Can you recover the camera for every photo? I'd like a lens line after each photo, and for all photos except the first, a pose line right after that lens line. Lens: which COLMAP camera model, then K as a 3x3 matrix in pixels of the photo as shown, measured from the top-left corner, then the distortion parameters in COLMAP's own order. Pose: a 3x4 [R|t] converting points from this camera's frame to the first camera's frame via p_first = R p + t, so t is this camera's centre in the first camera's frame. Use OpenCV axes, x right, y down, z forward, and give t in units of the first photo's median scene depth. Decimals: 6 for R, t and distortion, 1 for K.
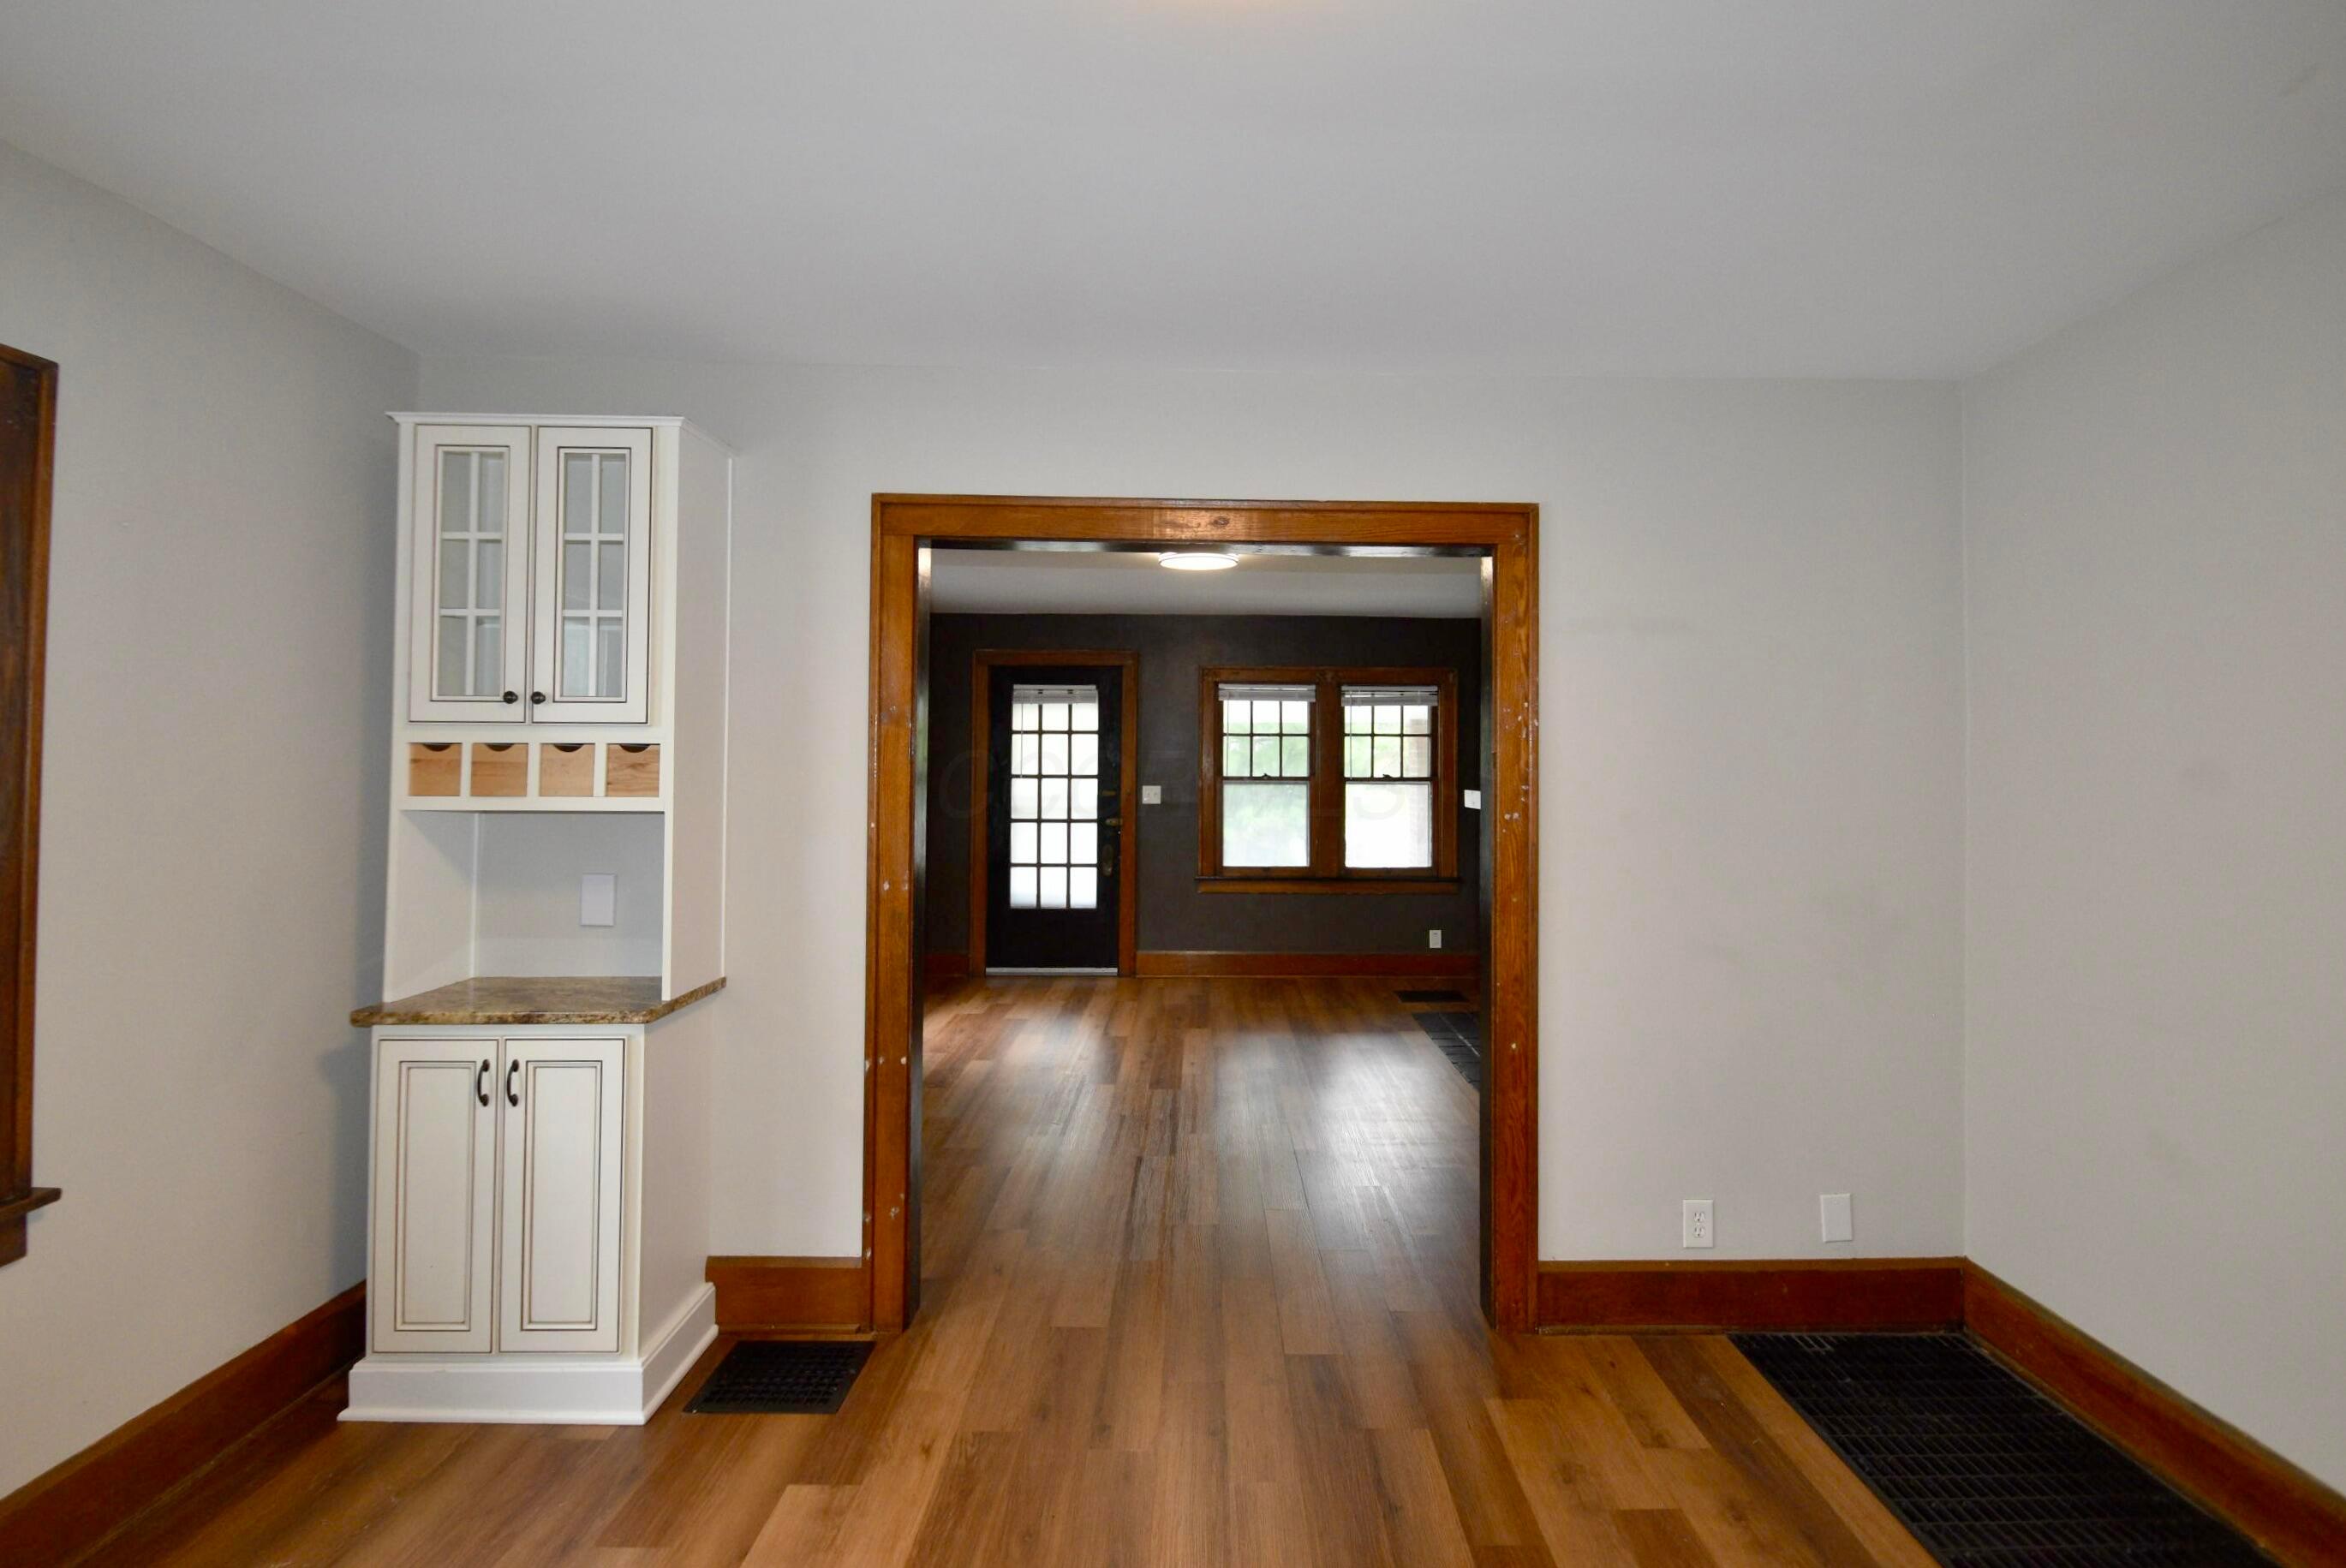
lens RADIAL K [[1094.3, 0, 1243.4], [0, 1094.3, 749.4], [0, 0, 1]] dist [-0.001760, -0.000682]
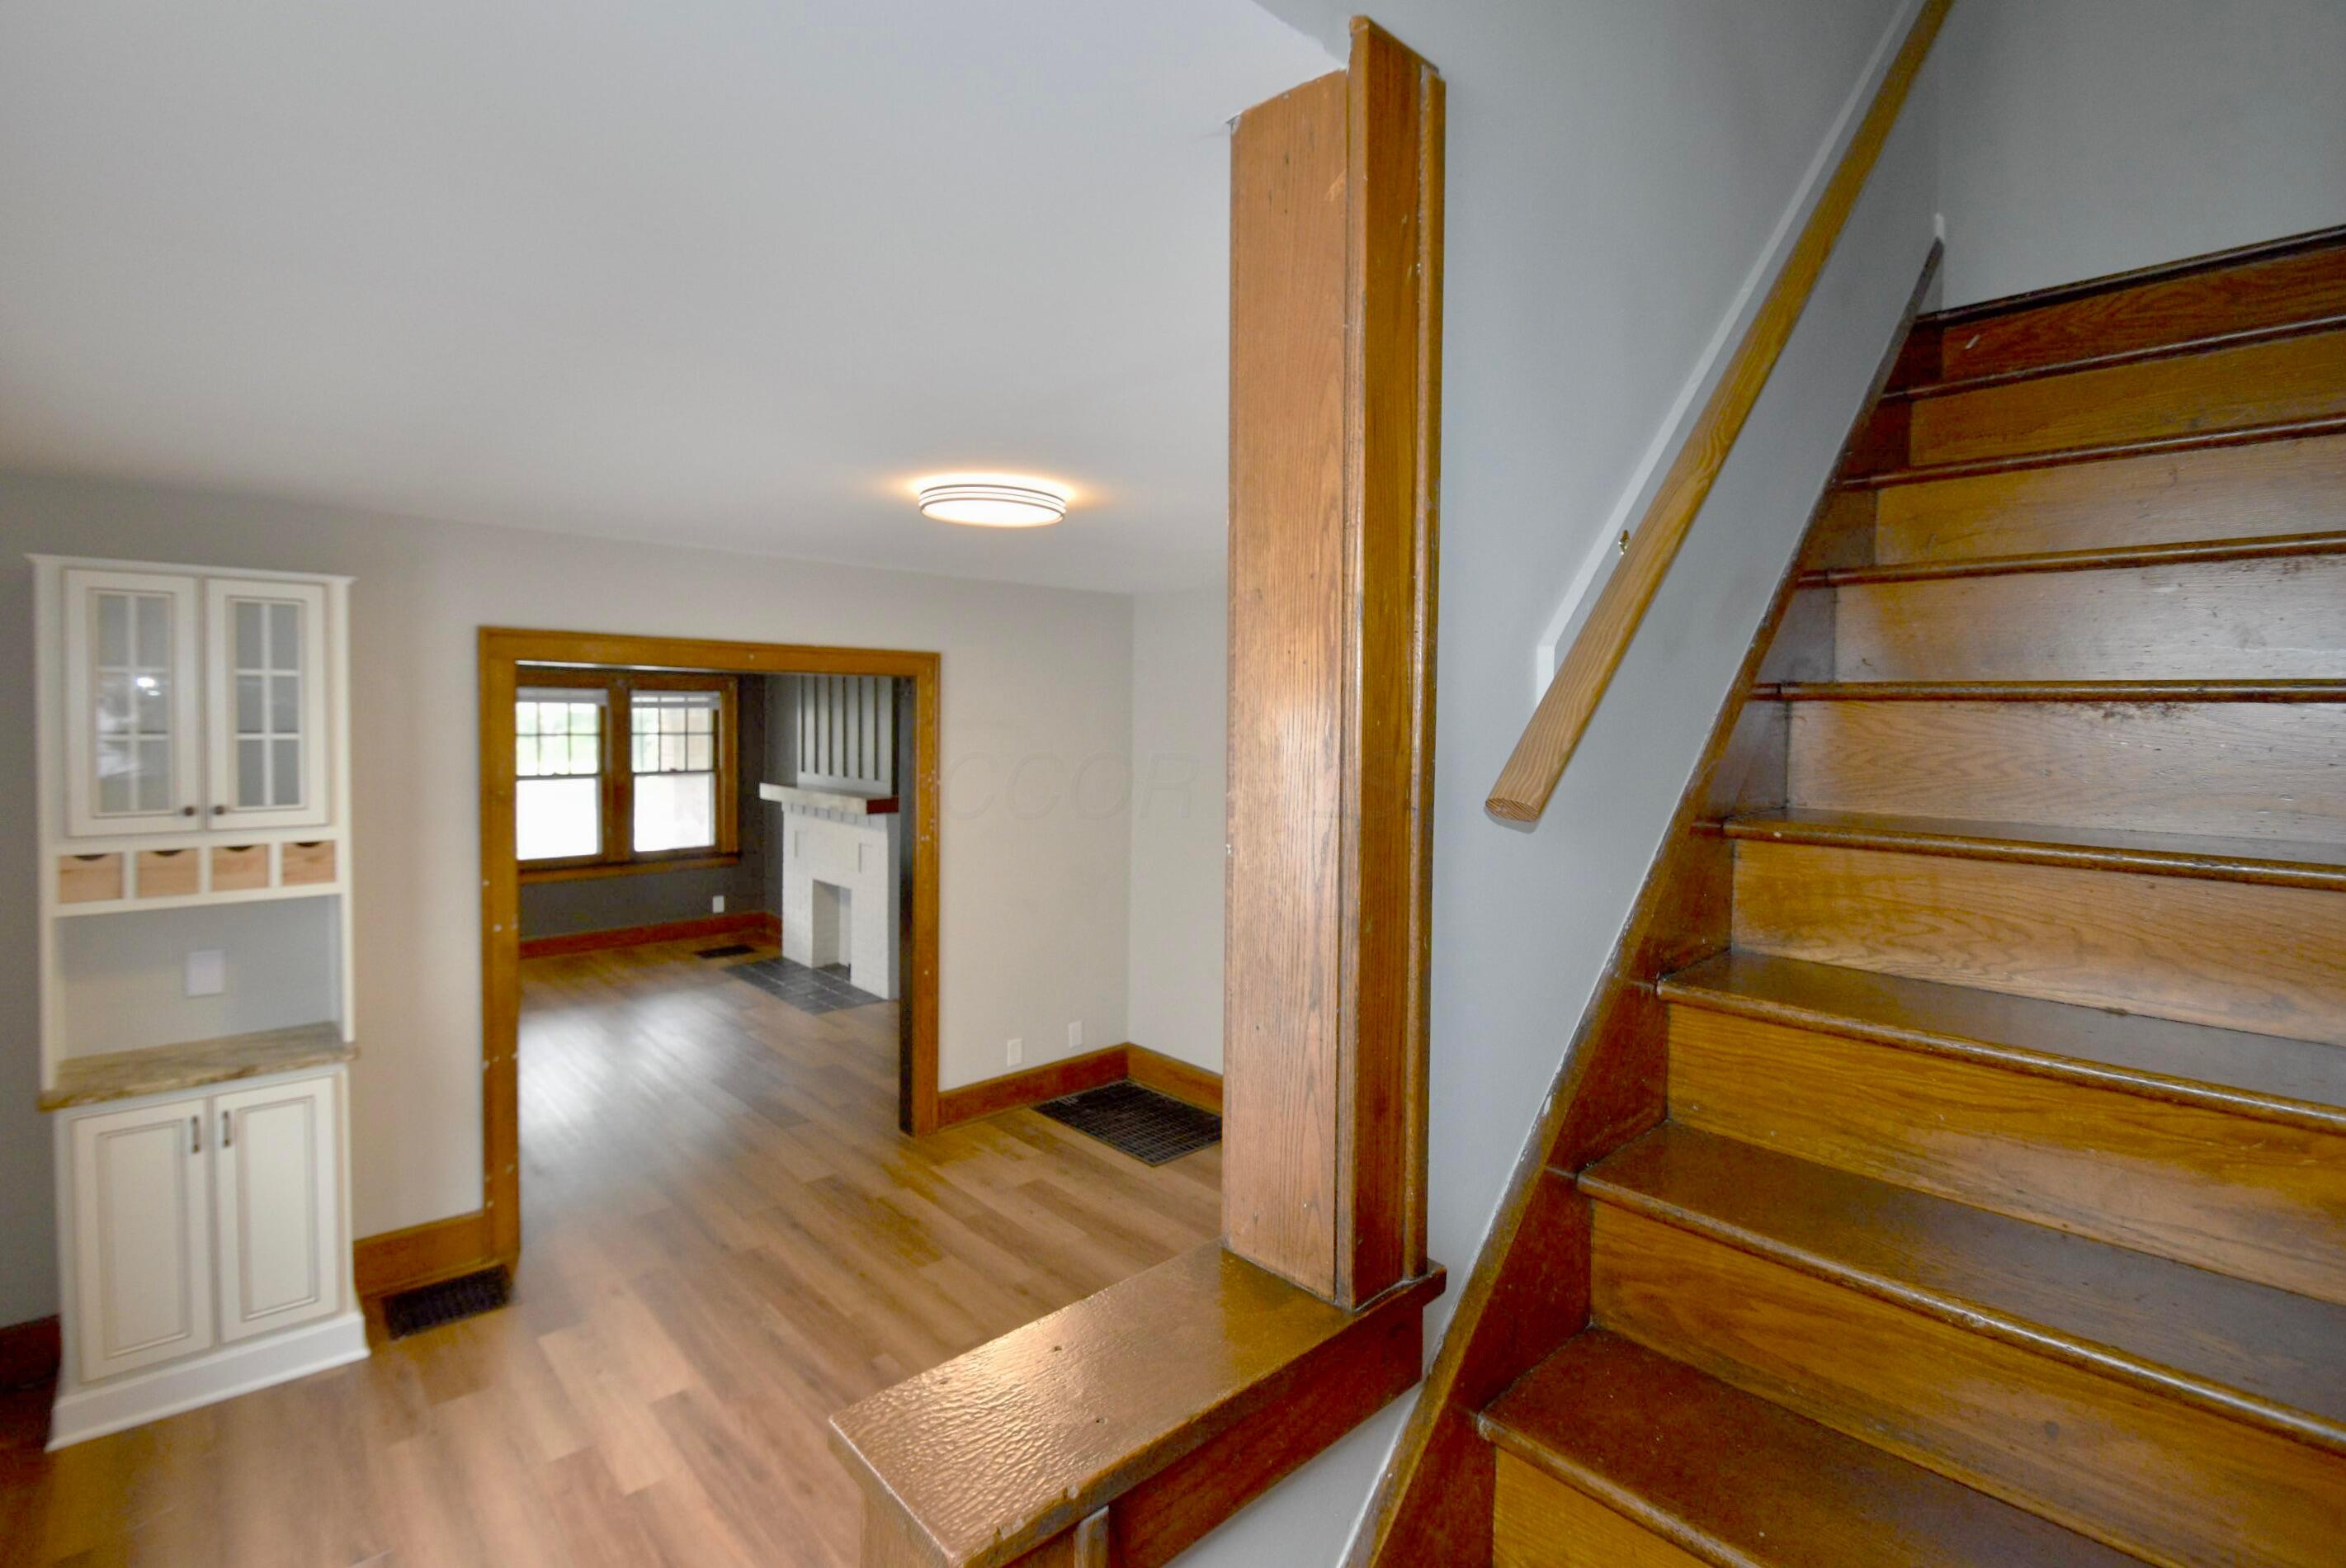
lens RADIAL K [[1022.8, 0, 1168.4], [0, 1022.8, 757.0], [0, 0, 1]] dist [0.001864, -0.005910]
pose [[0.755941, -0.021681, 0.654281, -0.573255], [-0.017814, 0.998400, 0.053666, -0.178274], [-0.654398, -0.052224, 0.754345, -0.495228]]
